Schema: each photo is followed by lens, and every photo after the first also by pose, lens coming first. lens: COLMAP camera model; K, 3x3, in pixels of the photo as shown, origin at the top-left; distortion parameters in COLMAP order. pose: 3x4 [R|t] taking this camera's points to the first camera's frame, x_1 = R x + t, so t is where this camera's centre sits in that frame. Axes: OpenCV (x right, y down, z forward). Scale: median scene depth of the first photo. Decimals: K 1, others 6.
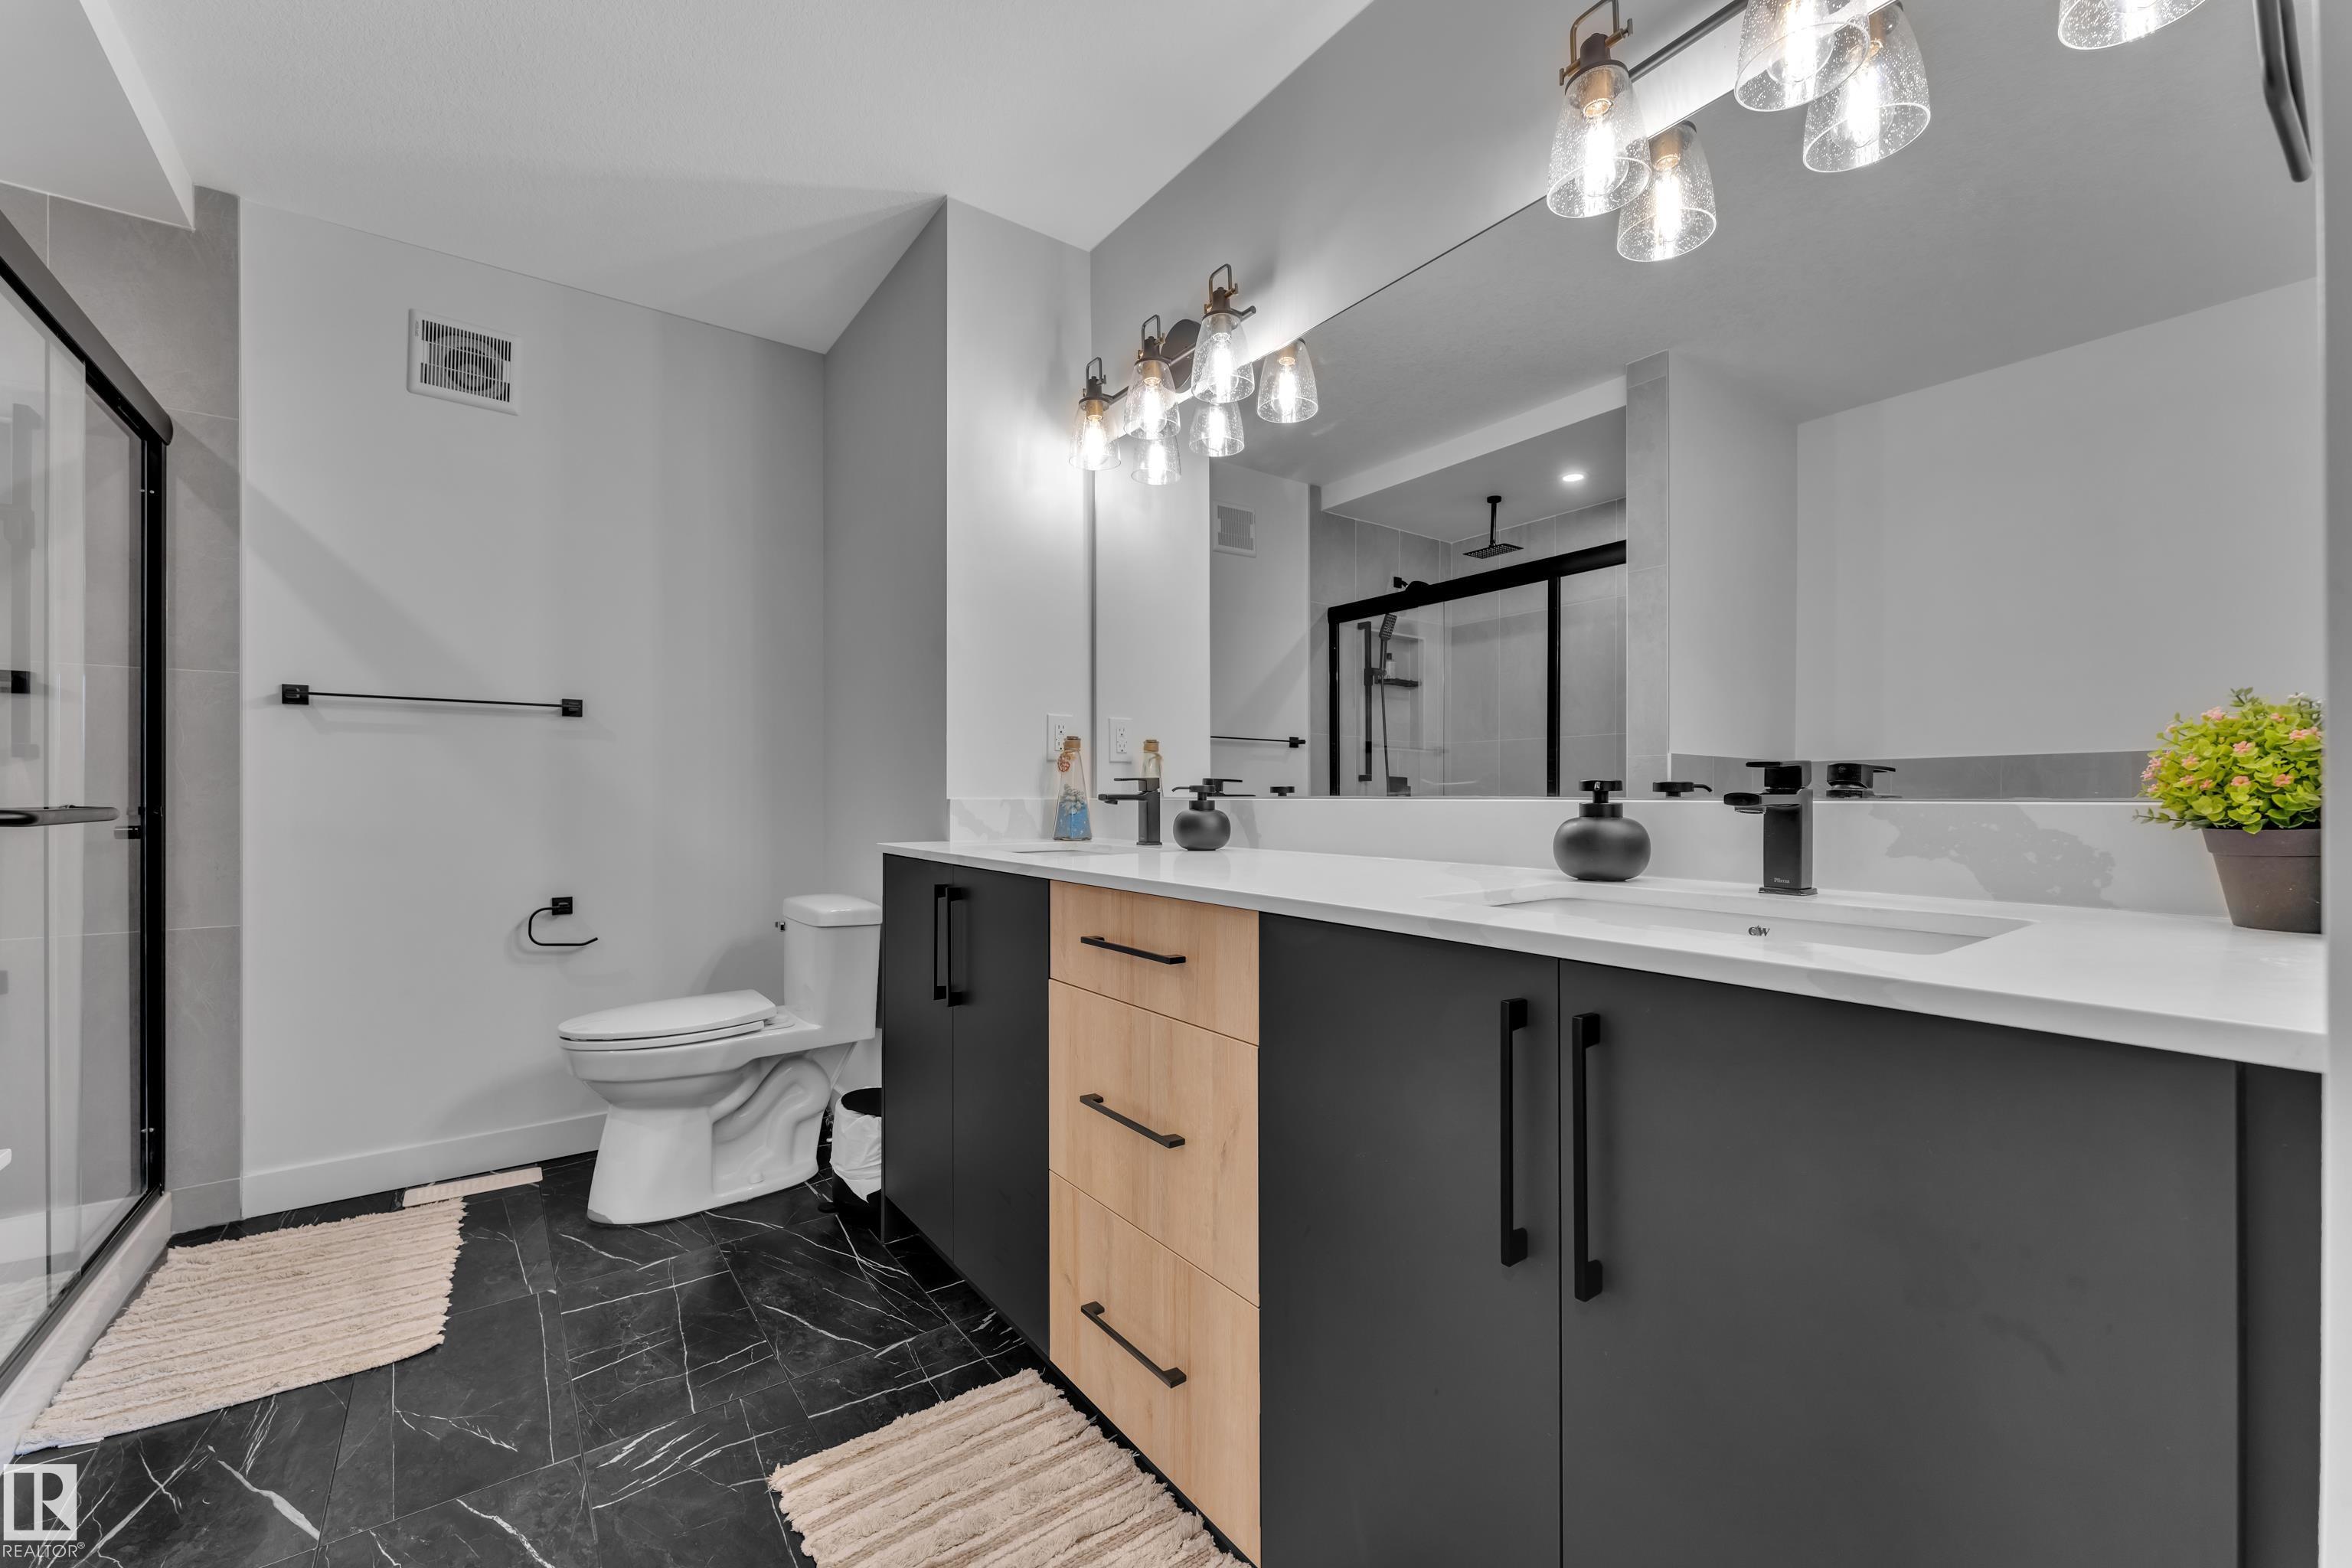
lens RADIAL K [[948.3, 0, 1171.3], [0, 948.3, 791.7], [0, 0, 1]] dist [0.002271, 0.000582]
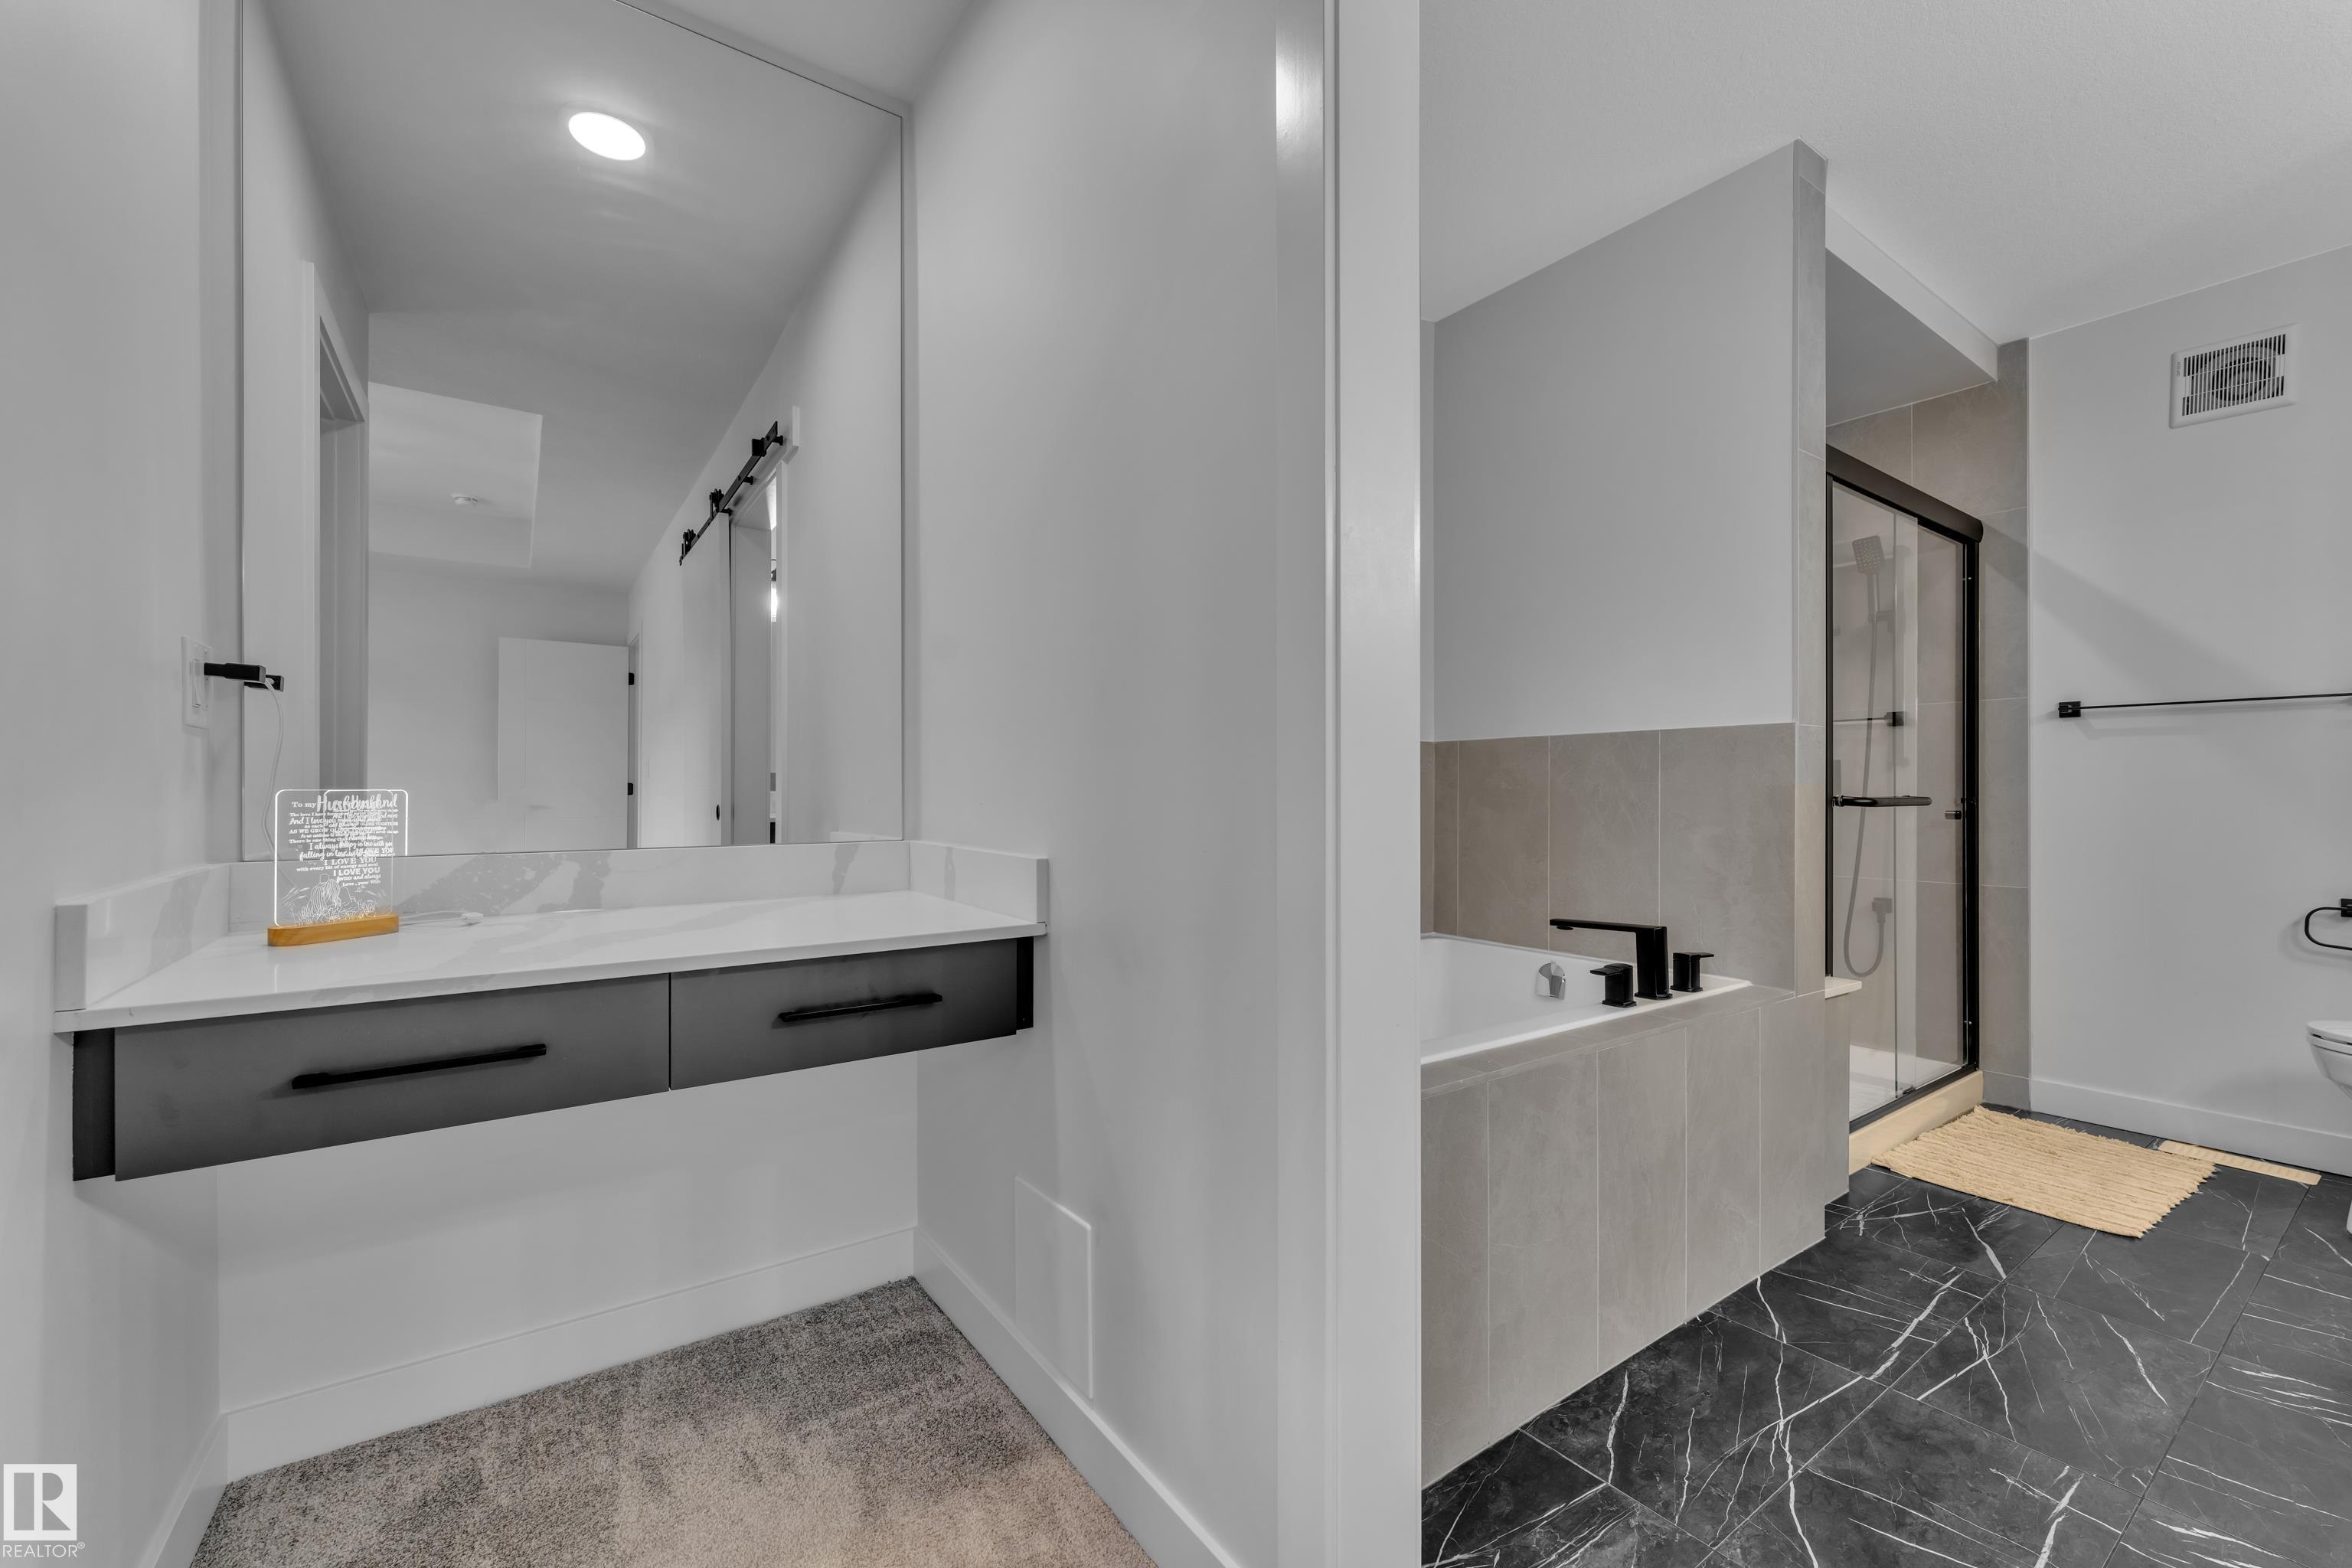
lens RADIAL K [[948.3, 0, 1178.1], [0, 948.3, 790.2], [0, 0, 1]] dist [0.002271, 0.000582]
pose [[-0.013185, 0.000555, -0.999913, 0.371606], [0.002766, 0.999996, 0.000519, 0.000468], [0.999909, -0.002759, -0.013186, -0.171832]]
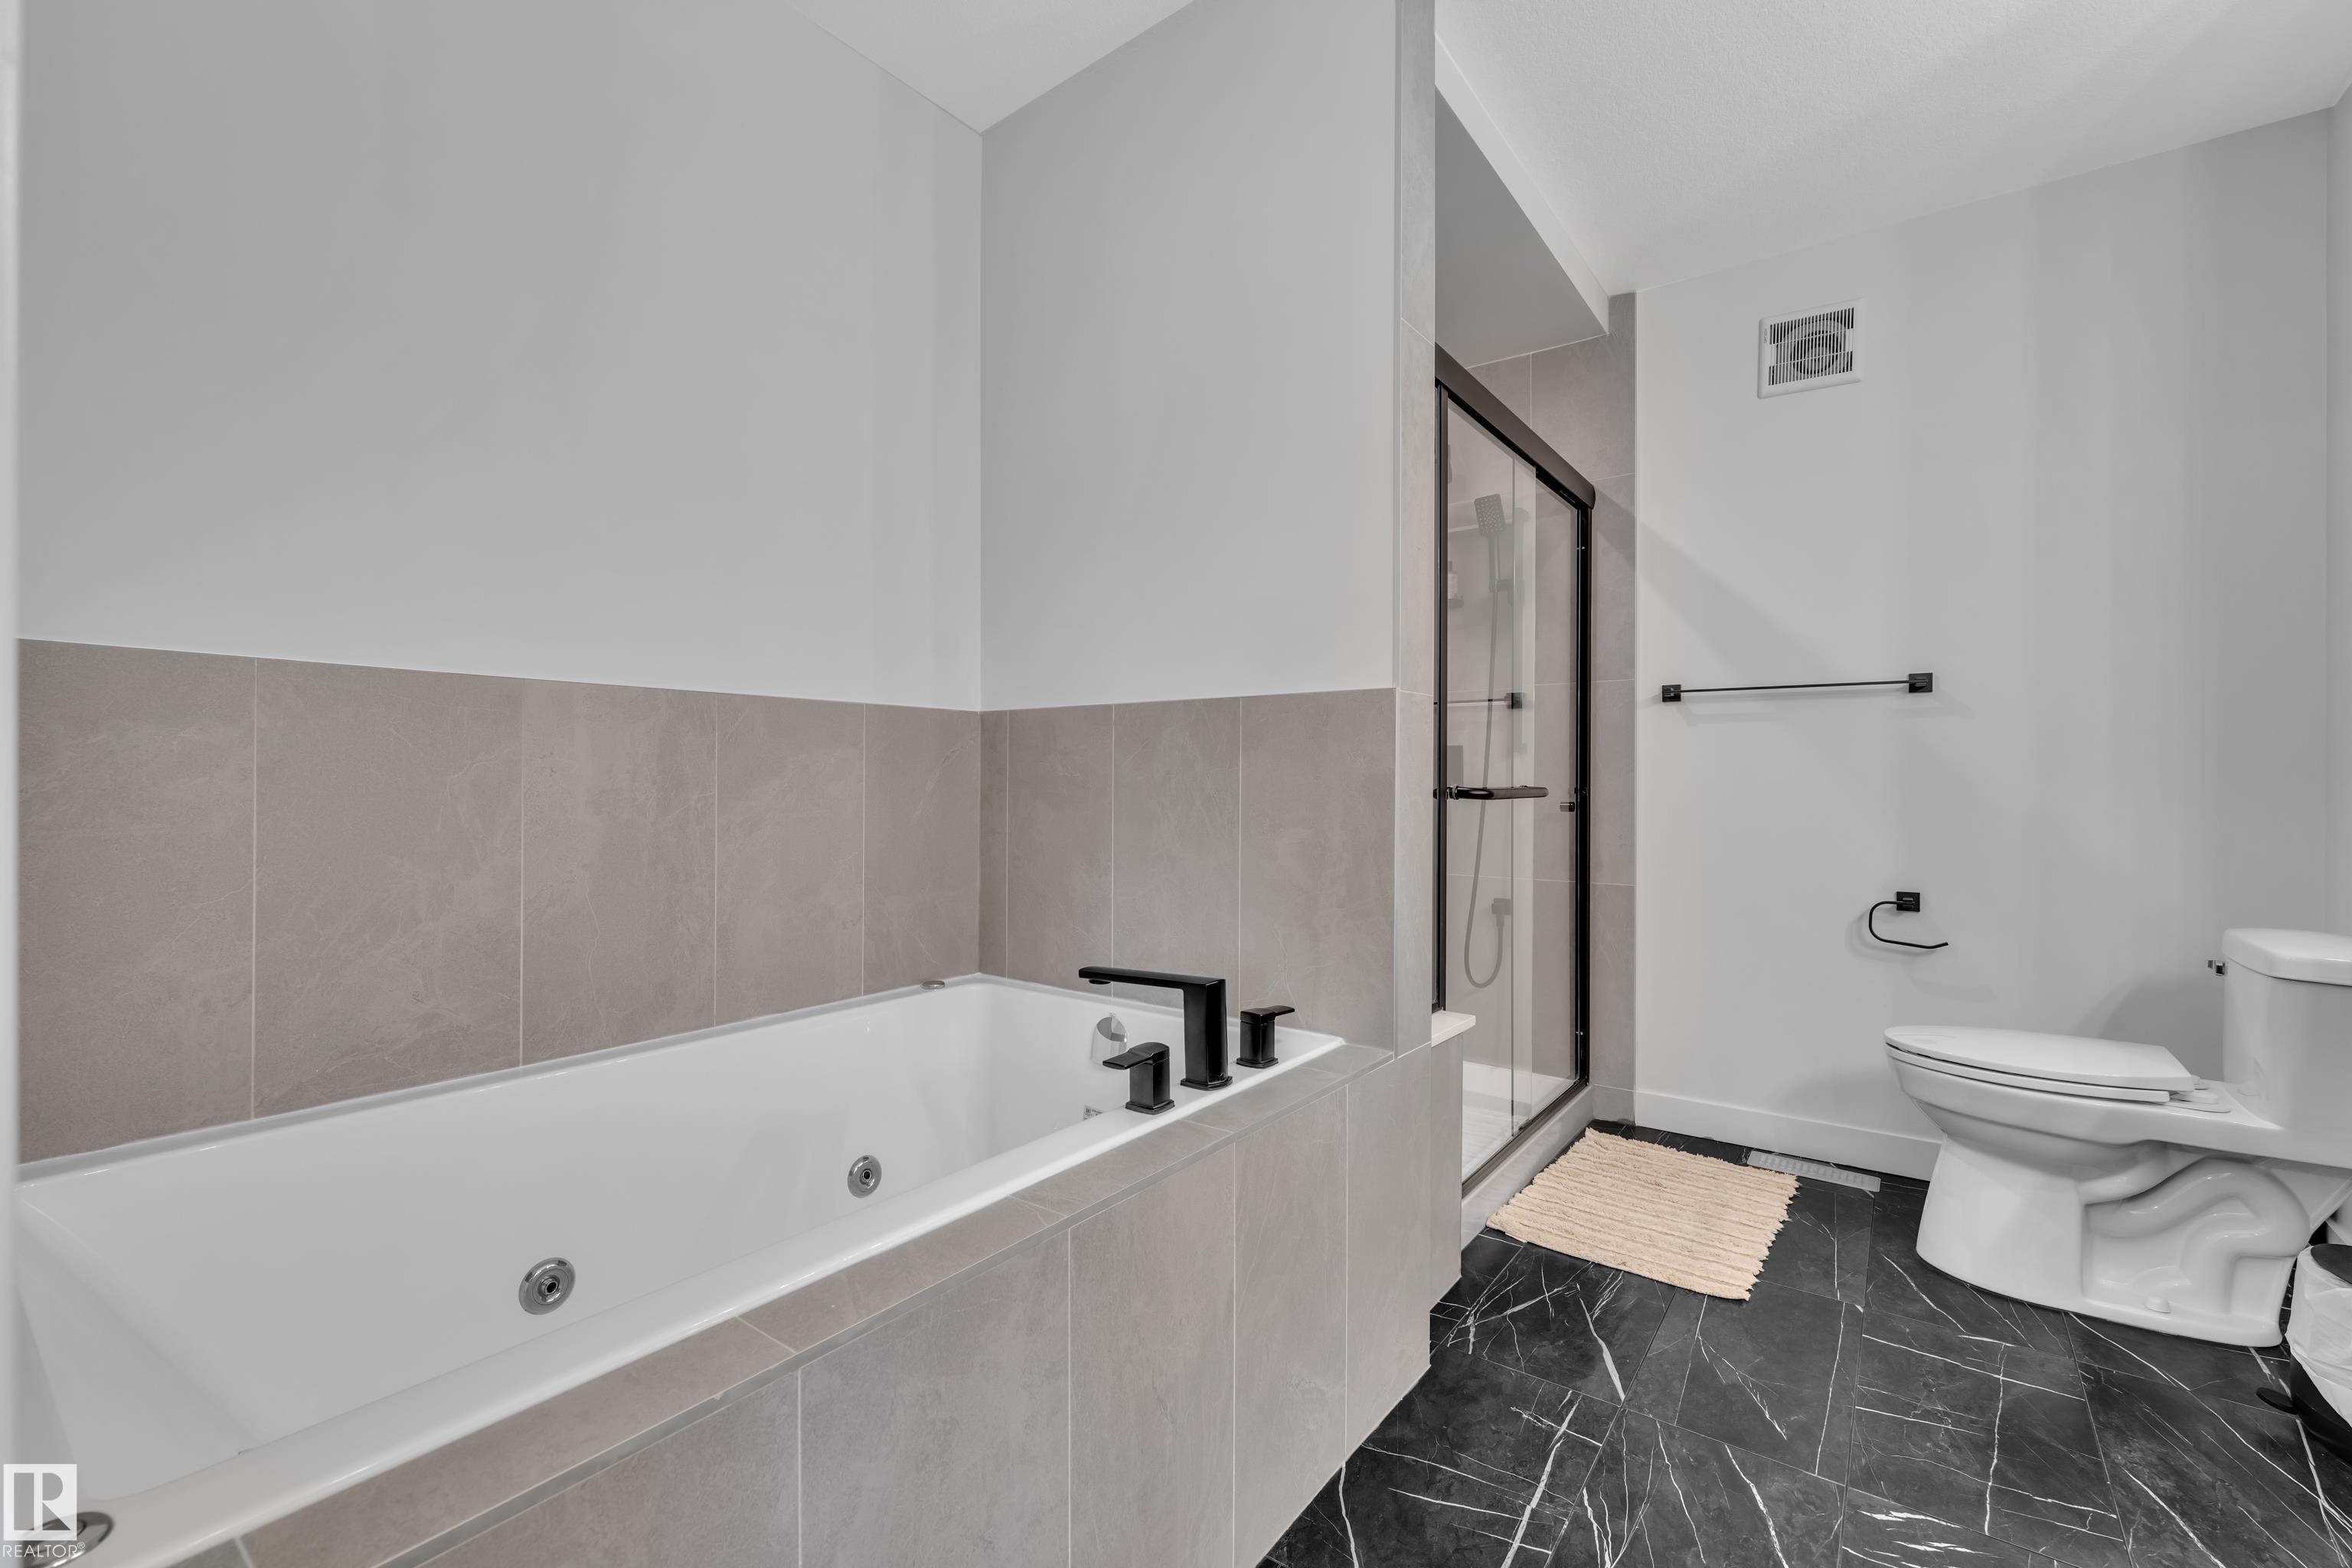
lens RADIAL K [[996.5, 0, 1169.6], [0, 996.5, 781.1], [0, 0, 1]] dist [-0.005146, 0.001262]
pose [[0.292351, 0.003871, -0.956303, 0.074609], [-0.000189, 0.999992, 0.003991, 0.001142], [0.956311, -0.000986, 0.292349, 0.053657]]
